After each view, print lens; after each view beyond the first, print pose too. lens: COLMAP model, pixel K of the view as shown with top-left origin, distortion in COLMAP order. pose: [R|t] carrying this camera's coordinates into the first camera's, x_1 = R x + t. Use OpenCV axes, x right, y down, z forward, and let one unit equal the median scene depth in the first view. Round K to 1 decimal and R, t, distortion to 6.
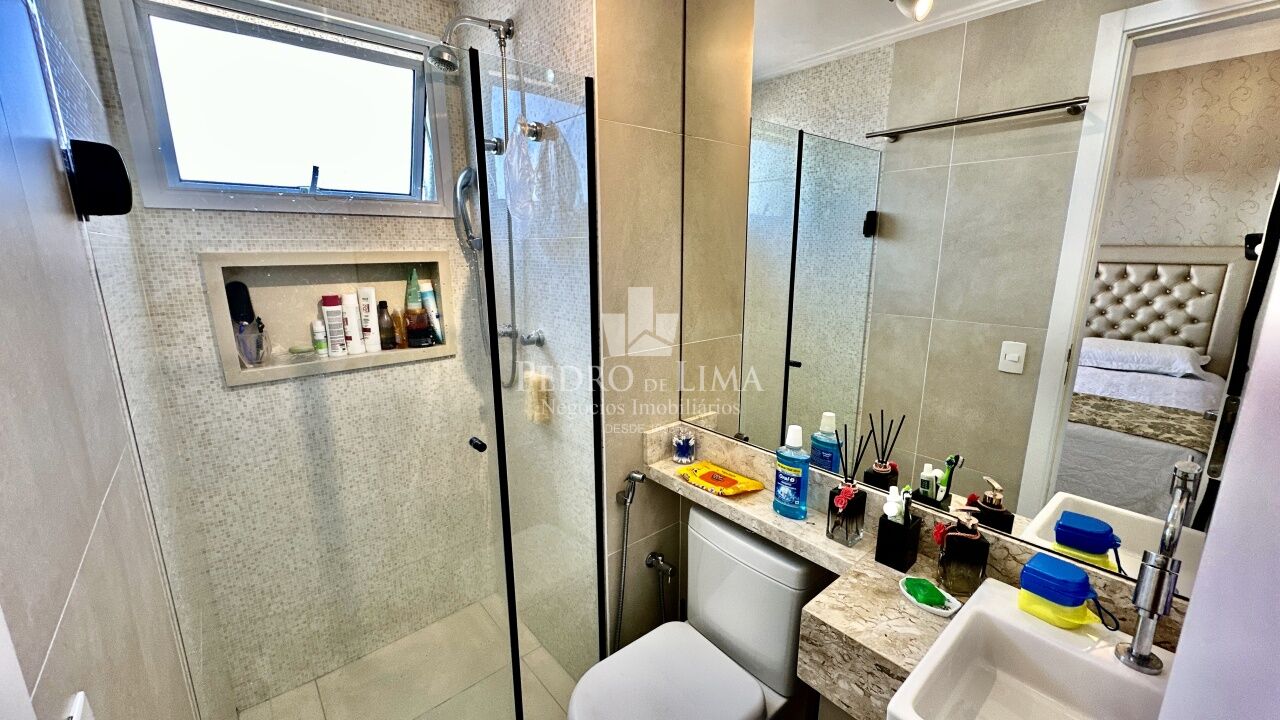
lens RADIAL K [[509.8, 0, 639.8], [0, 509.8, 359.4], [0, 0, 1]] dist [-0.004646, 0.000691]
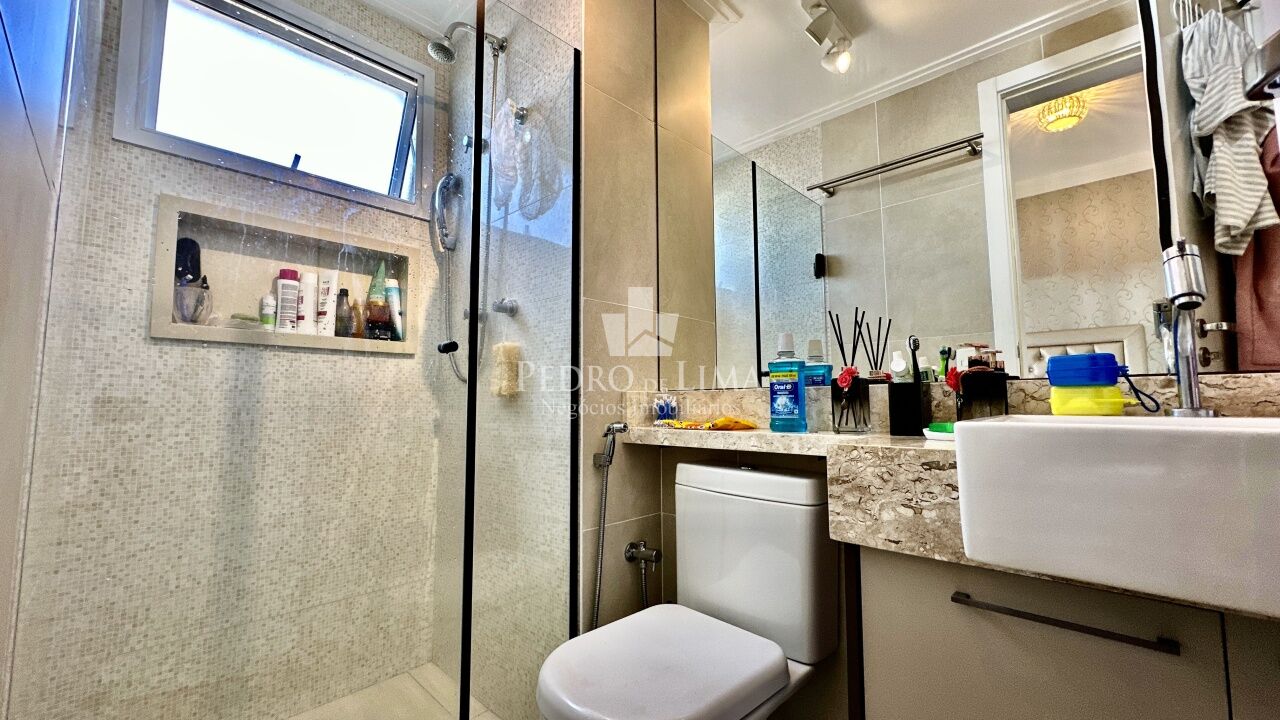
lens RADIAL K [[509.8, 0, 640.3], [0, 509.8, 359.4], [0, 0, 1]] dist [-0.004646, 0.000691]
pose [[0.994942, 0.008912, 0.100051, -0.050704], [0.021818, 0.953102, -0.301861, 0.344237], [-0.098049, 0.302518, 0.948087, 0.087138]]
